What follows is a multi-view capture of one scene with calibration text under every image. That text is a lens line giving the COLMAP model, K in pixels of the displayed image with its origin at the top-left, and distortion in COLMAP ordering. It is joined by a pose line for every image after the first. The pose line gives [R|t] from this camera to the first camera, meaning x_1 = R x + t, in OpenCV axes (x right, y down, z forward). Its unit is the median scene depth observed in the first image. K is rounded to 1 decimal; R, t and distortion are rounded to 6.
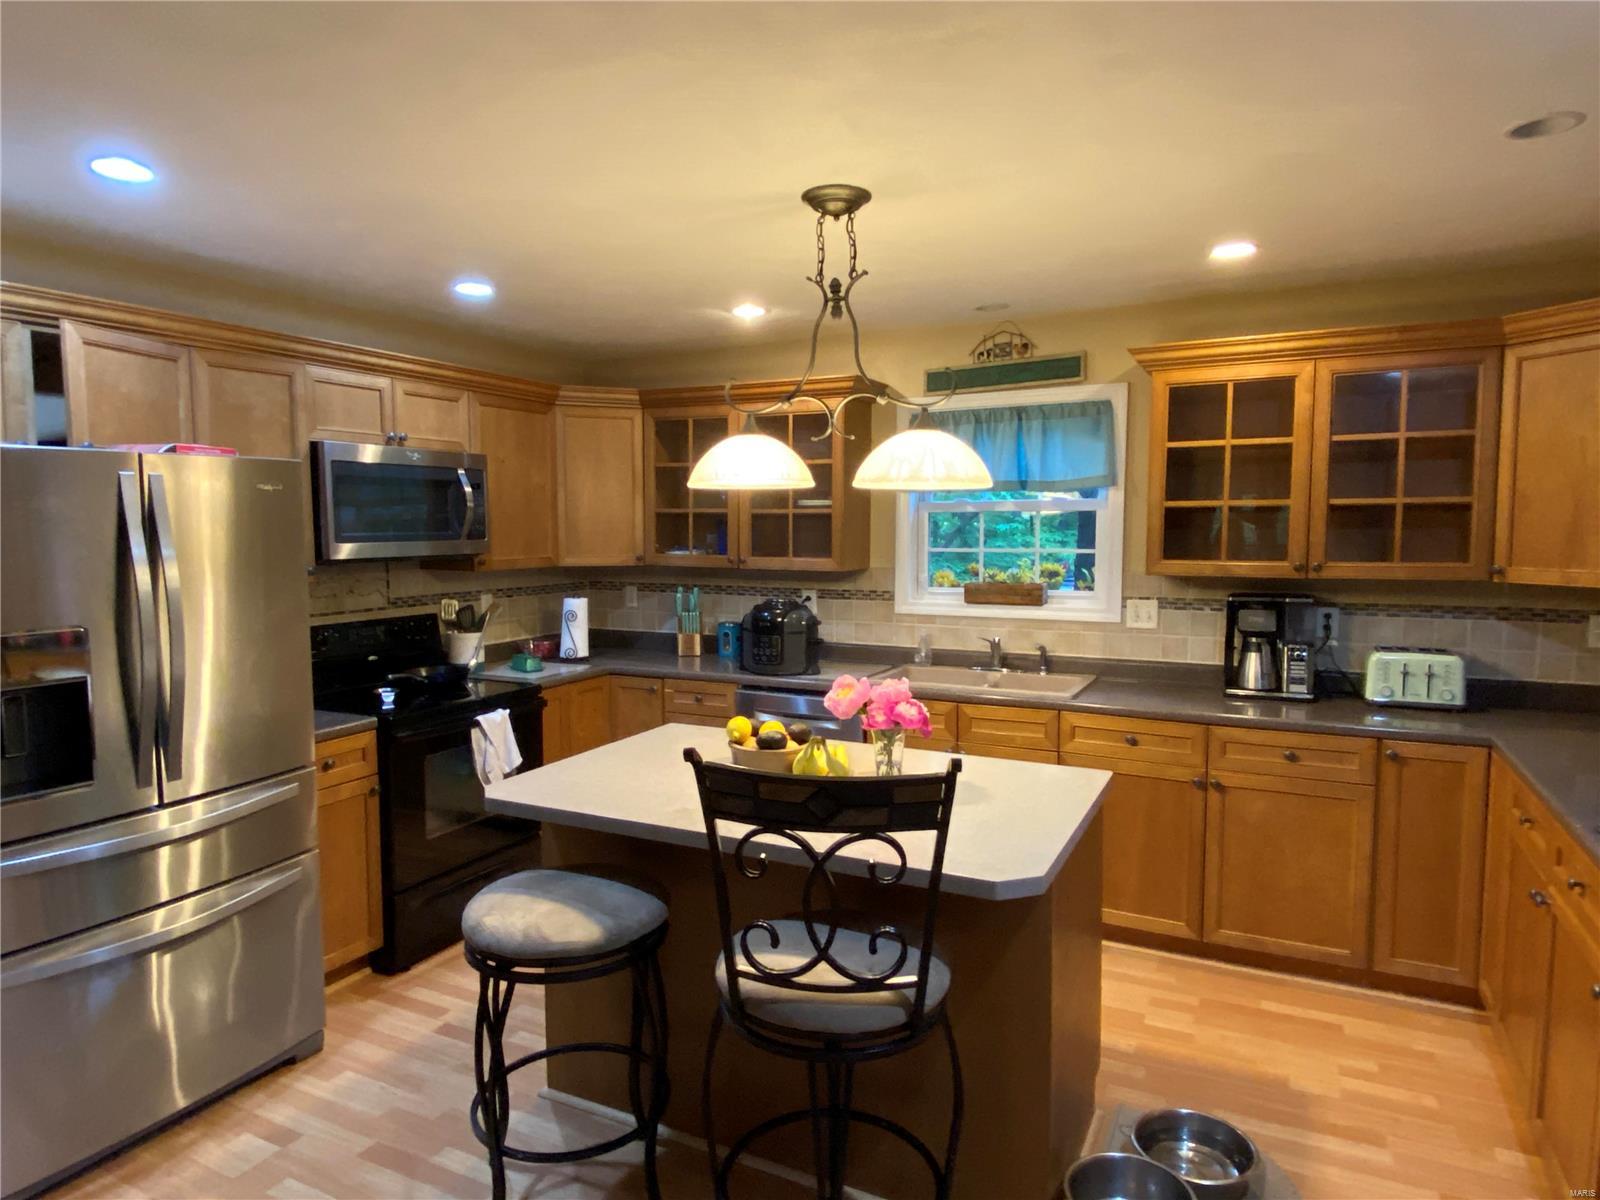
lens RADIAL K [[959.4, 0, 793.7], [0, 959.4, 604.6], [0, 0, 1]] dist [0.076187, -0.089464]
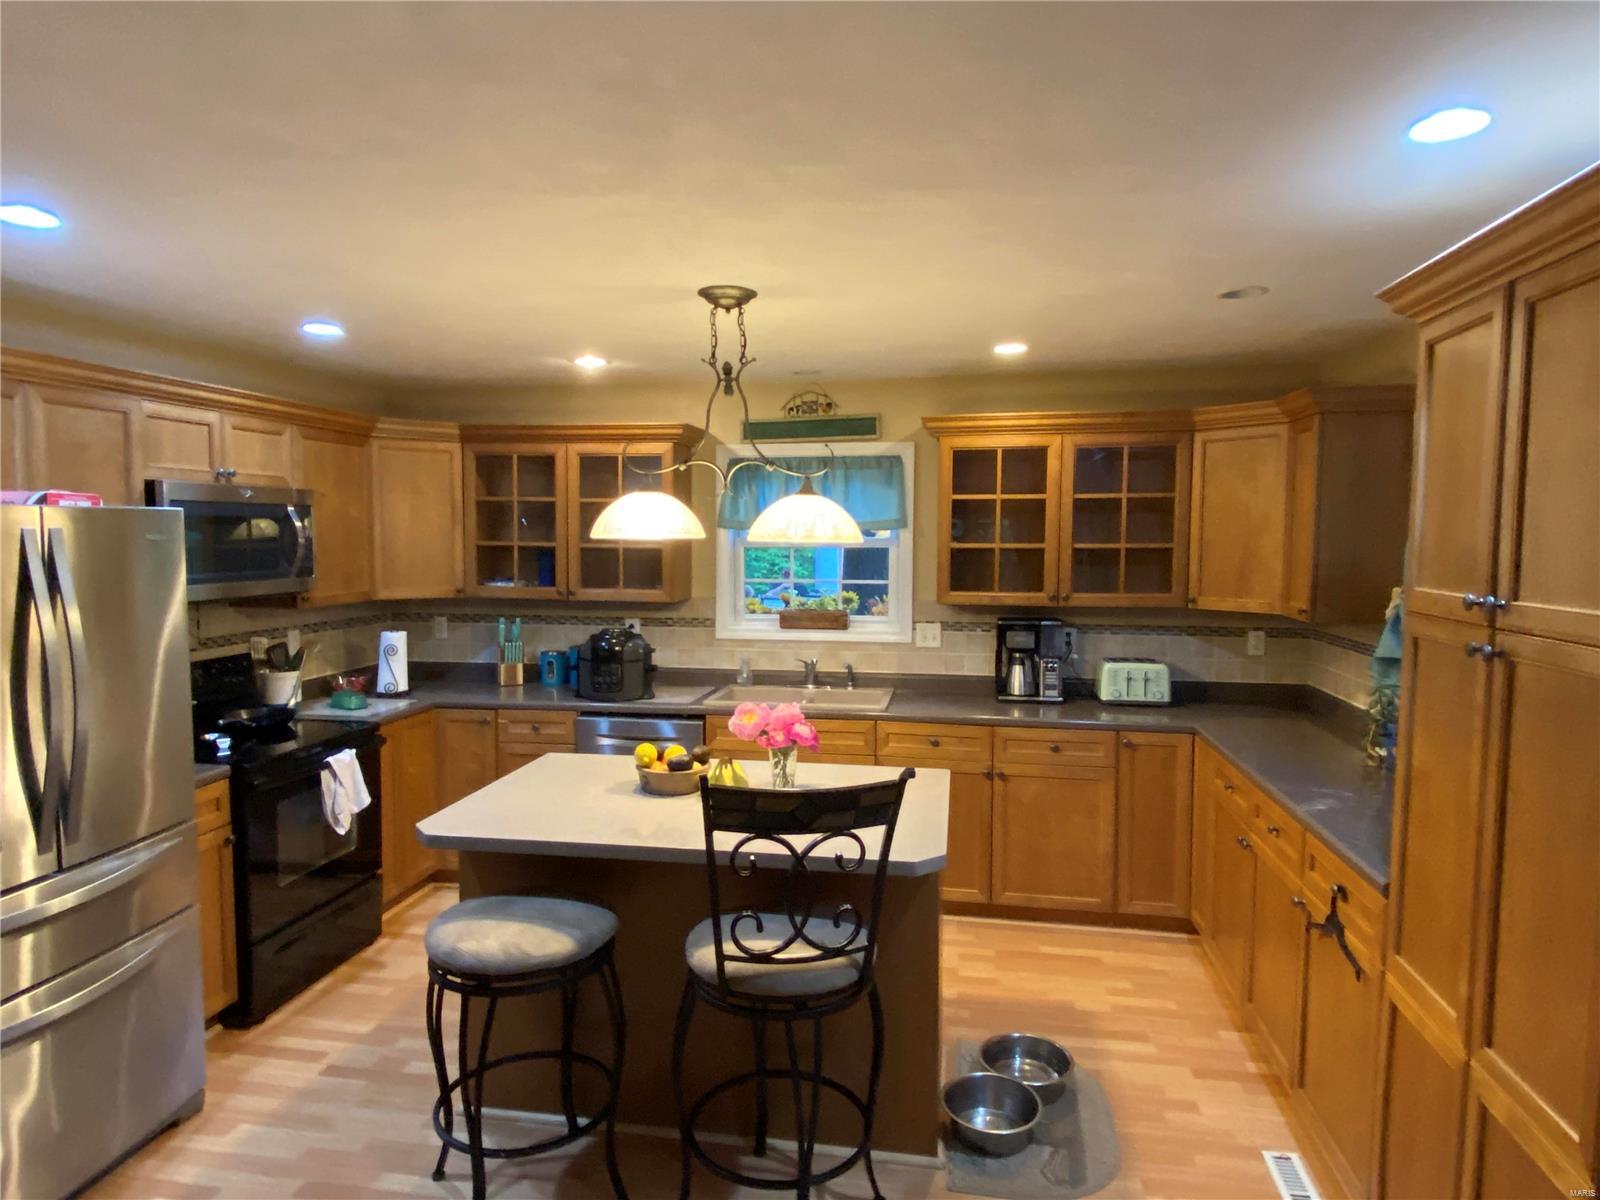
lens RADIAL K [[959.4, 0, 793.7], [0, 959.4, 604.6], [0, 0, 1]] dist [0.076187, -0.089464]
pose [[0.956396, -0.016013, 0.291633, -0.166883], [0.019041, 0.999790, -0.007548, -0.025978], [-0.291451, 0.012772, 0.956500, -0.097490]]
